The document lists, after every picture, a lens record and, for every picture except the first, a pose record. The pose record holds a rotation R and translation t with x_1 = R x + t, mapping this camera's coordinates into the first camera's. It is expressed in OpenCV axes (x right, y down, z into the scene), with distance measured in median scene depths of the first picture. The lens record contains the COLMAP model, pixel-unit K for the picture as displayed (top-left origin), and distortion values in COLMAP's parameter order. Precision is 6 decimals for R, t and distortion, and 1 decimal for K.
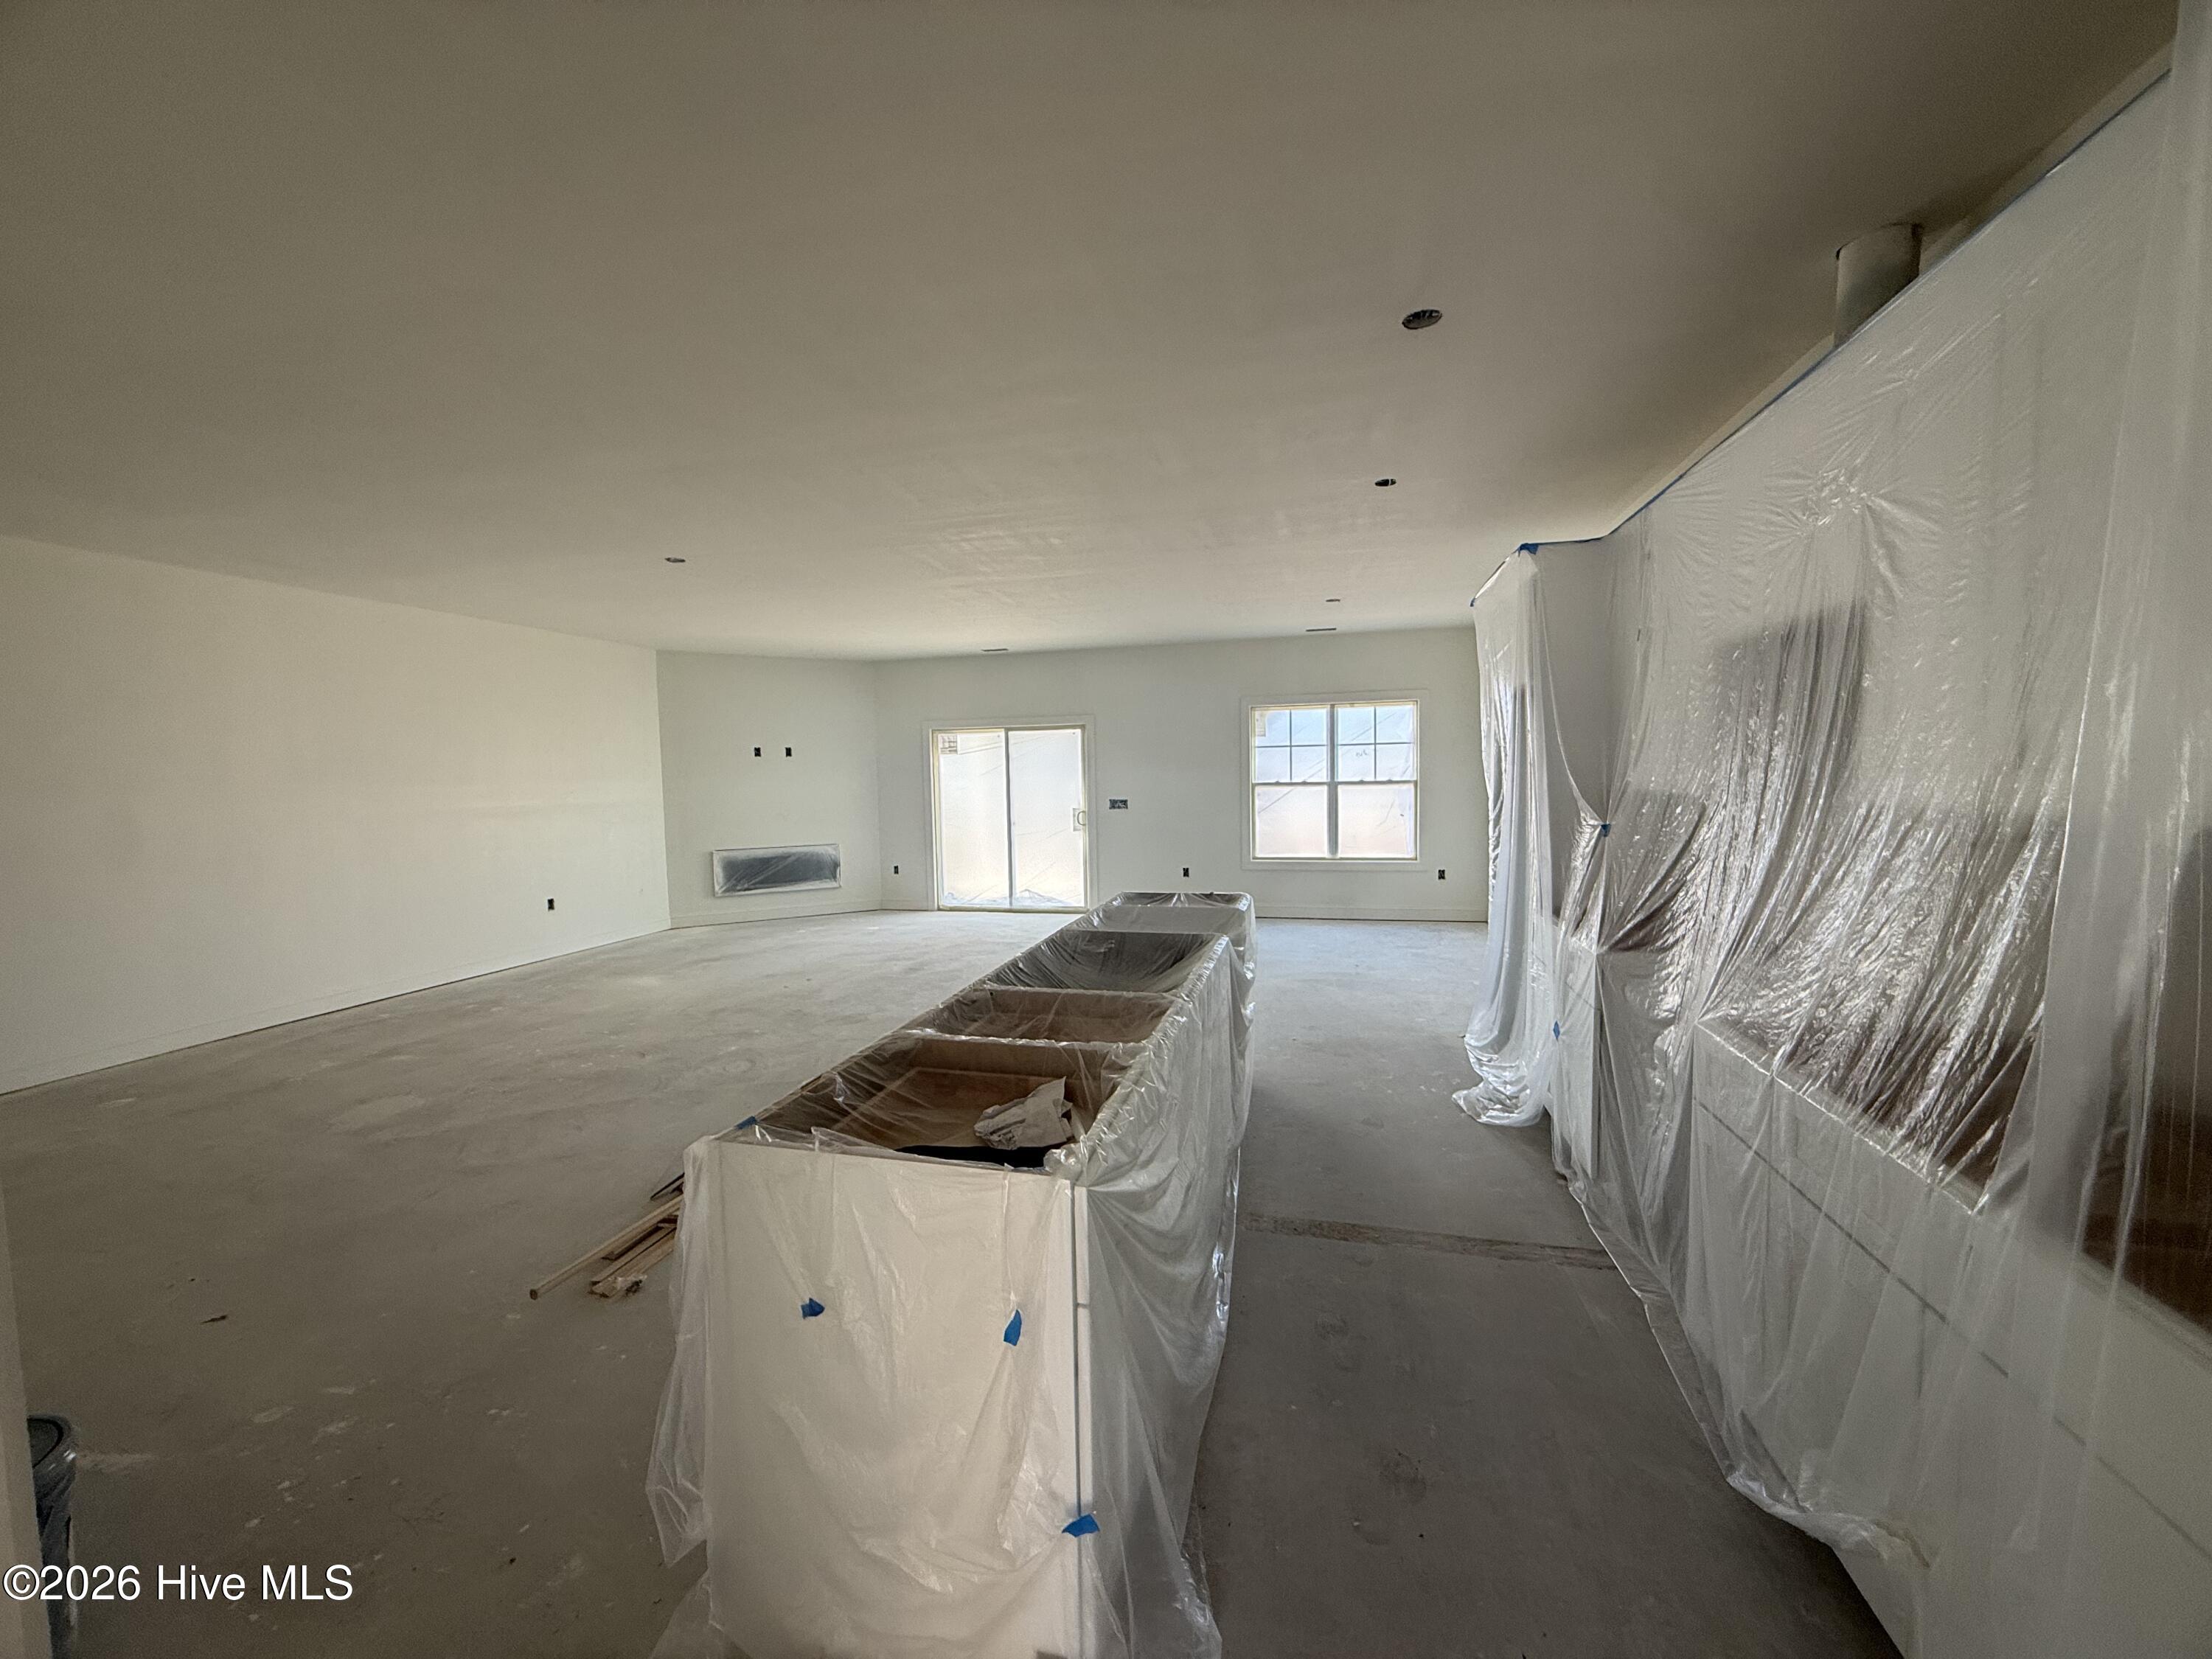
lens RADIAL K [[892.9, 0, 1096.6], [0, 892.9, 842.7], [0, 0, 1]] dist [0.000193, 0.000189]
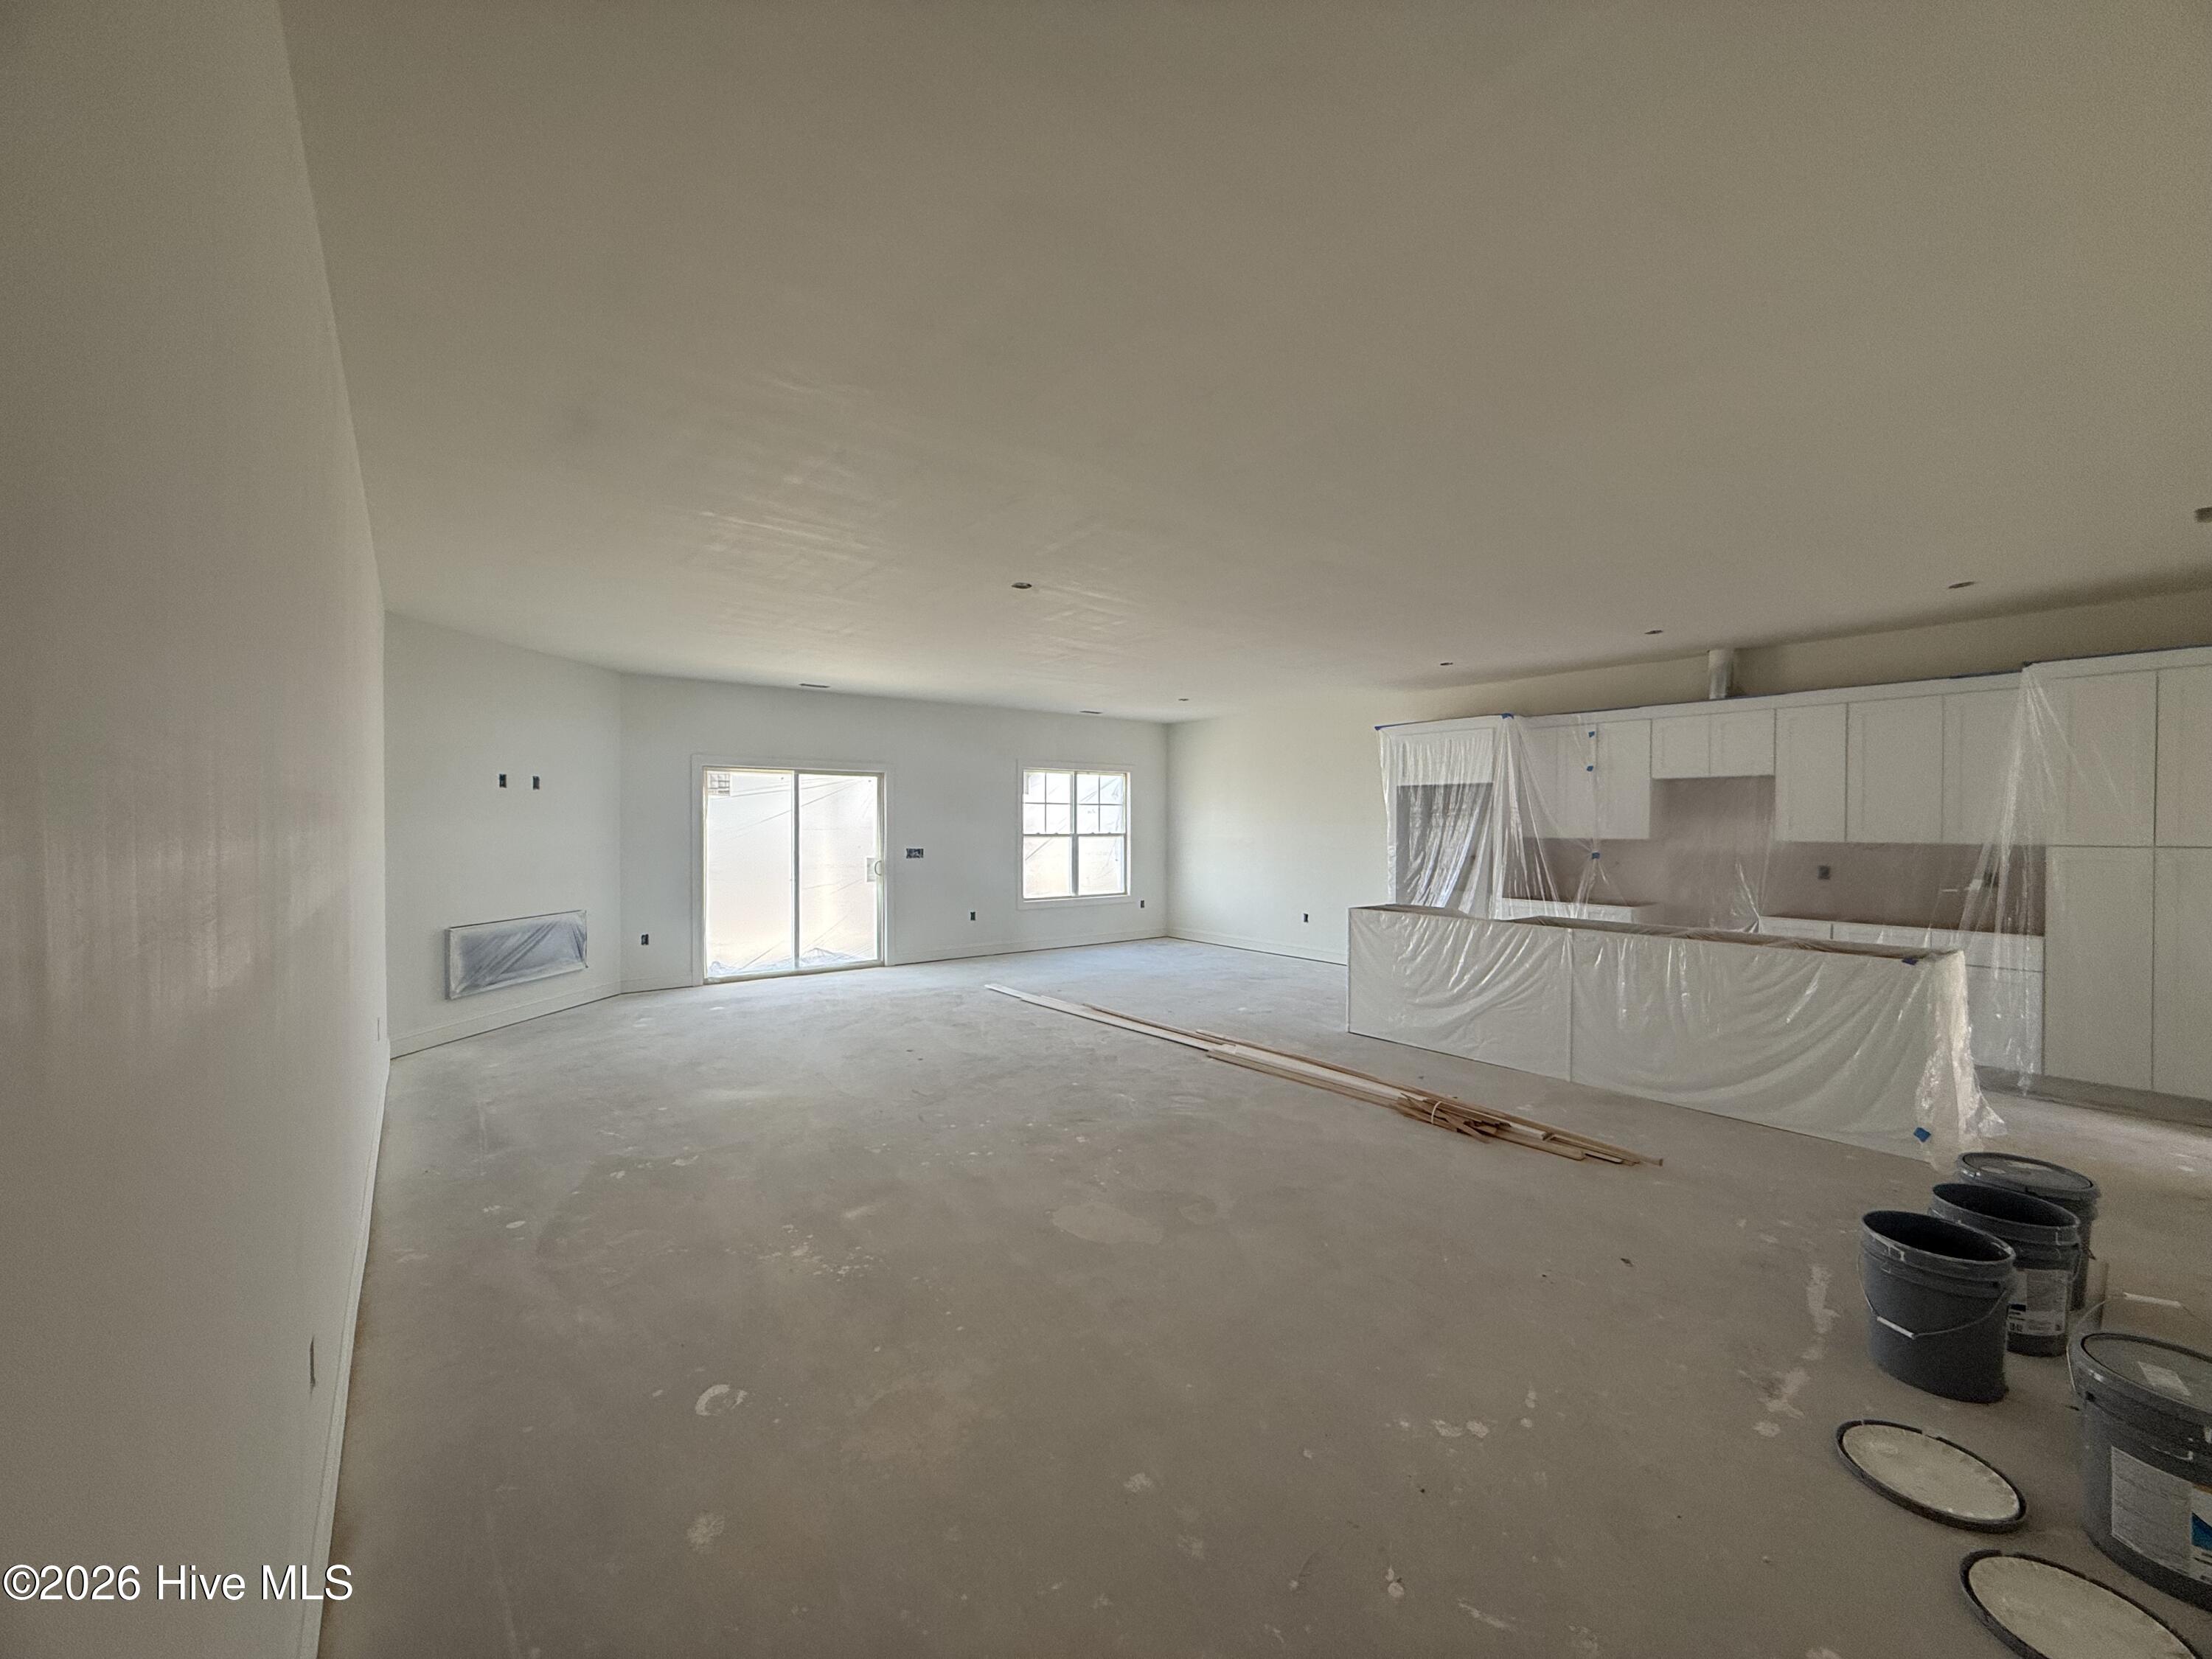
lens RADIAL K [[892.9, 0, 1105.4], [0, 892.9, 834.4], [0, 0, 1]] dist [0.000193, 0.000189]
pose [[0.599907, 0.011349, 0.799989, -0.665031], [0.045705, 0.997780, -0.048429, -0.005622], [-0.798763, 0.065616, 0.598056, 0.223414]]
